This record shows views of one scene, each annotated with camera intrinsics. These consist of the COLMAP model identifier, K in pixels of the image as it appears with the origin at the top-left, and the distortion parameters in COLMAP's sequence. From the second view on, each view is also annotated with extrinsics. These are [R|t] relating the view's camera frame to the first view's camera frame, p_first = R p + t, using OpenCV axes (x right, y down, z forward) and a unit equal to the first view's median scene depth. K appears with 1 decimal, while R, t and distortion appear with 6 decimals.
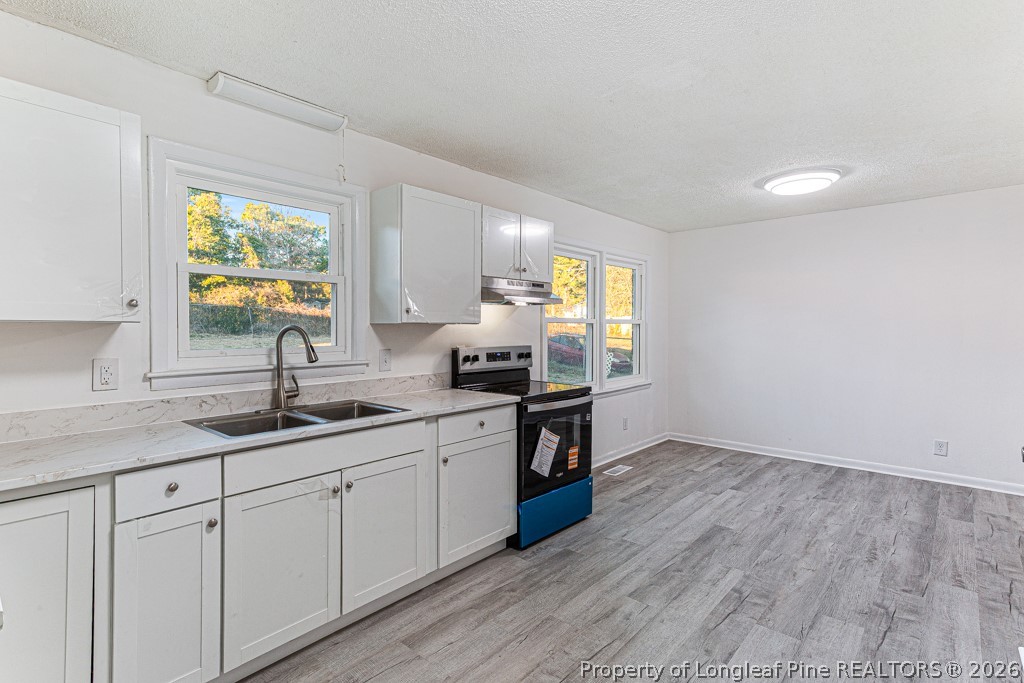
lens RADIAL K [[498.9, 0, 516.6], [0, 498.9, 335.8], [0, 0, 1]] dist [0.030621, 0.000651]
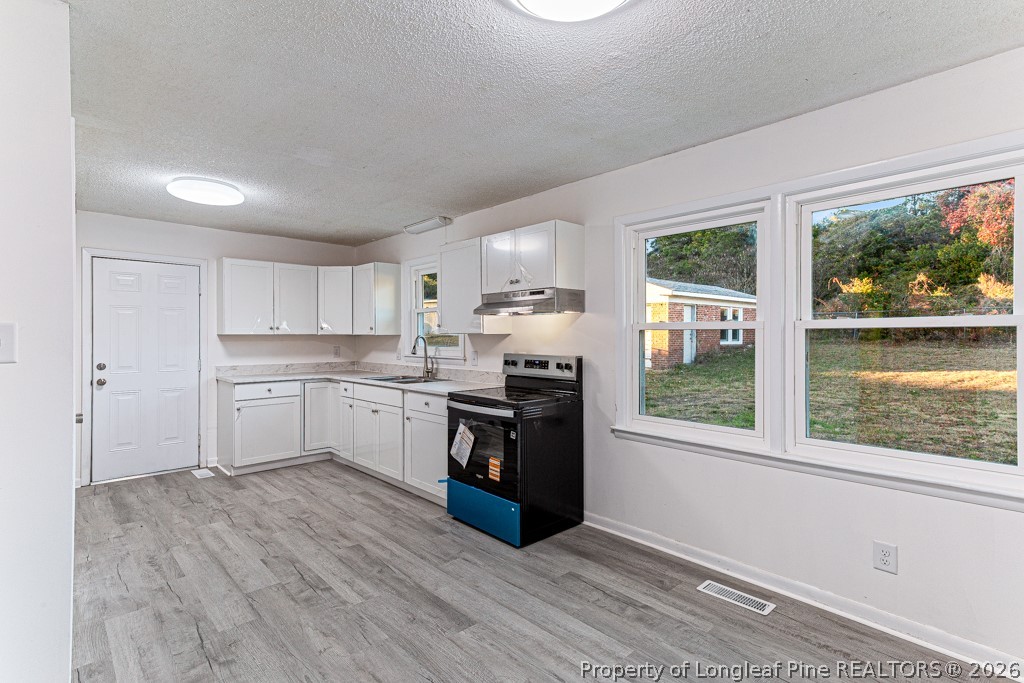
lens RADIAL K [[512.9, 0, 506.4], [0, 512.9, 336.0], [0, 0, 1]] dist [0.027147, -0.000320]
pose [[-0.119898, 0.000529, -0.992786, 1.246799], [-0.014393, 0.999894, 0.002271, -0.022674], [0.992682, 0.014562, -0.119878, 1.277437]]
